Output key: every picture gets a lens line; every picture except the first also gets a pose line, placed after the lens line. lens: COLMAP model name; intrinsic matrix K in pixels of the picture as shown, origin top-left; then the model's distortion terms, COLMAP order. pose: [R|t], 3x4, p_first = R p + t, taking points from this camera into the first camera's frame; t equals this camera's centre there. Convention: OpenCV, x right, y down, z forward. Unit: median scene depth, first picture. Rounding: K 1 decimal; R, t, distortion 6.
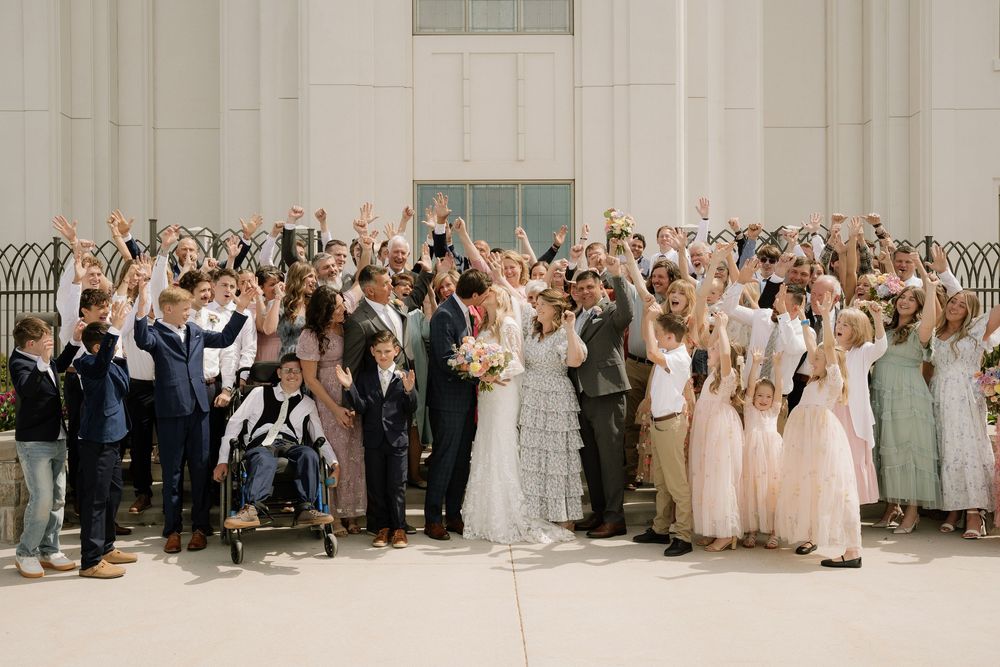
lens RADIAL K [[1079.7, 0, 500.0], [0, 1079.7, 333.5], [0, 0, 1]] dist [0.002778, 0.001922]
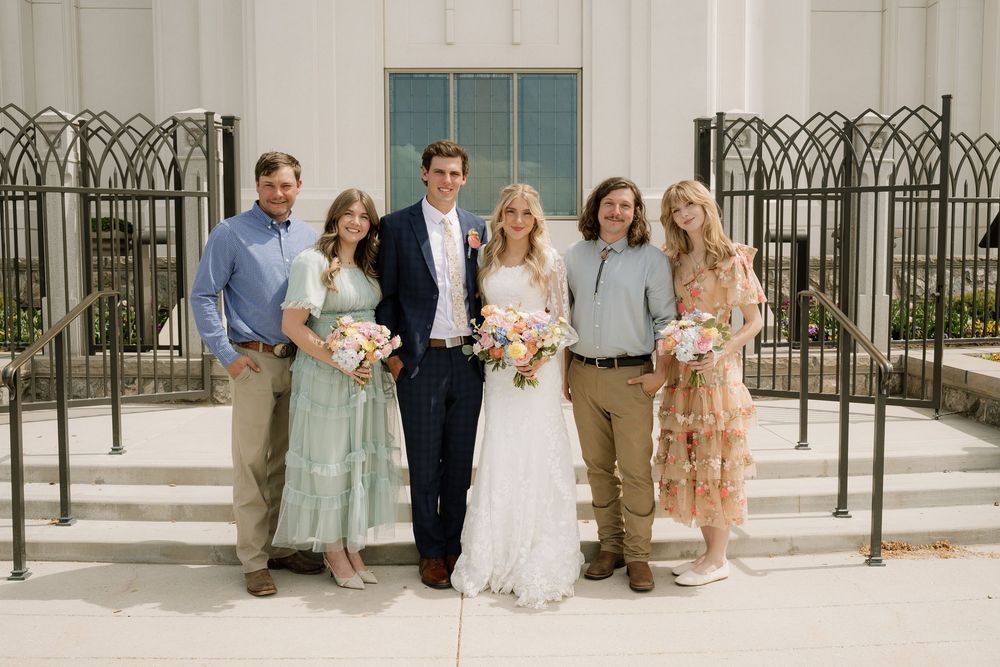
lens RADIAL K [[942.1, 0, 530.2], [0, 942.1, 334.4], [0, 0, 1]] dist [-0.009478, 0.006791]
pose [[0.999976, 0.002212, 0.006537, 0.025806], [-0.002770, 0.996241, 0.086576, -0.003448], [-0.006321, -0.086592, 0.996224, 0.274768]]
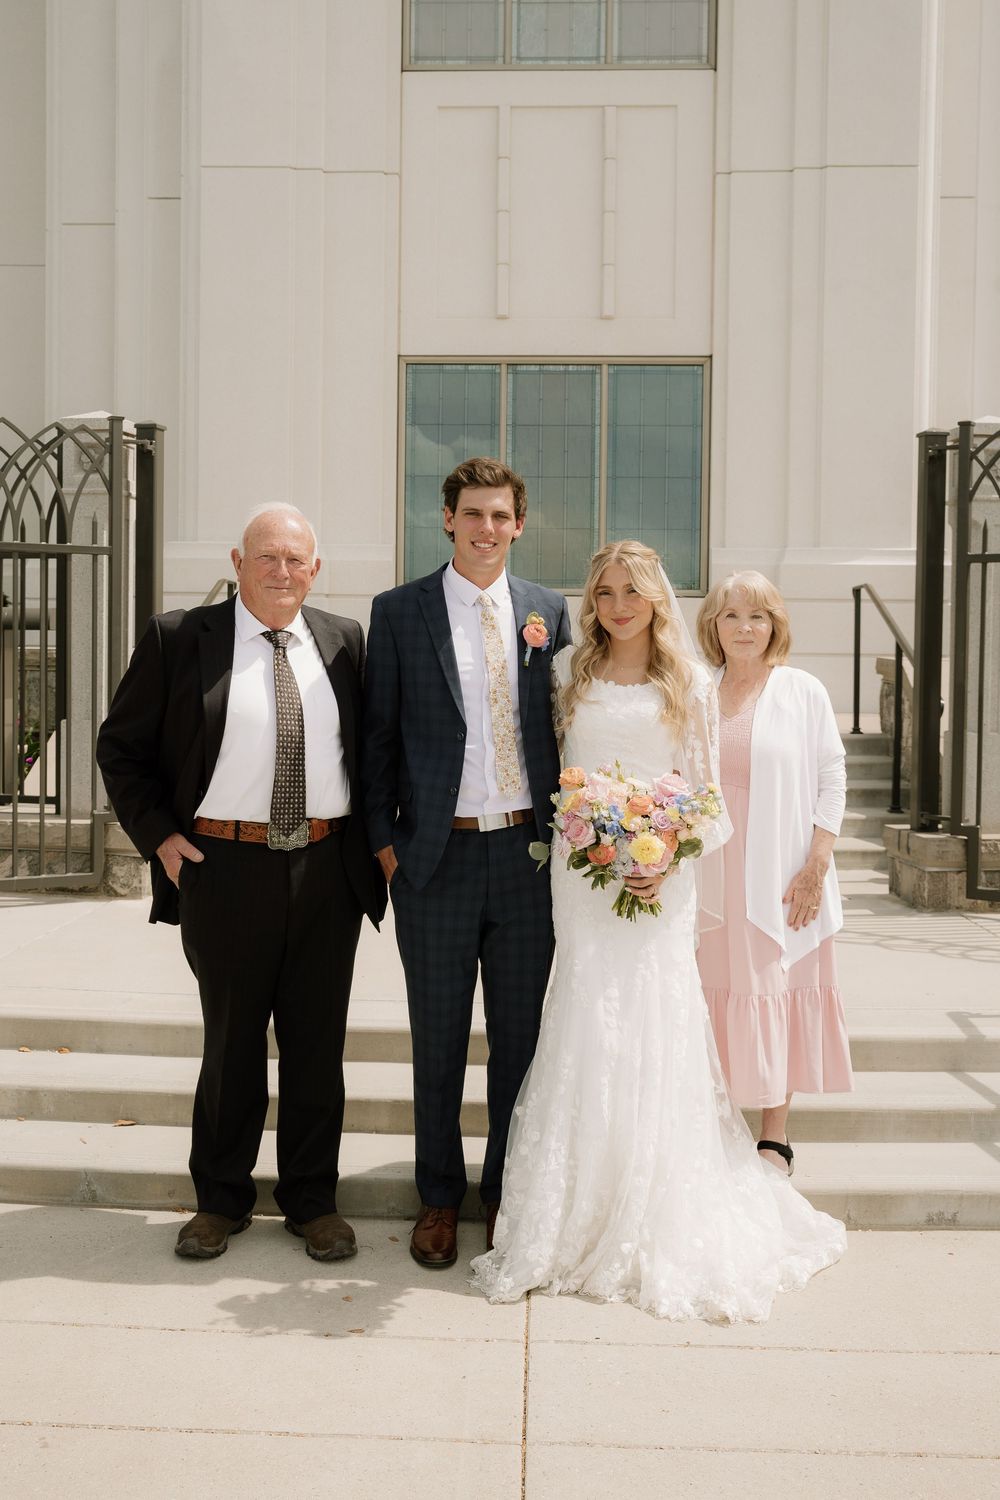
lens RADIAL K [[1379.3, 0, 513.7], [0, 1379.3, 698.8], [0, 0, 1]] dist [-0.007207, 0.054870]
pose [[0.998324, 0.019174, -0.054595, 0.014274], [-0.016746, 0.998865, 0.044592, -0.007809], [0.055388, -0.043603, 0.997512, 0.336873]]
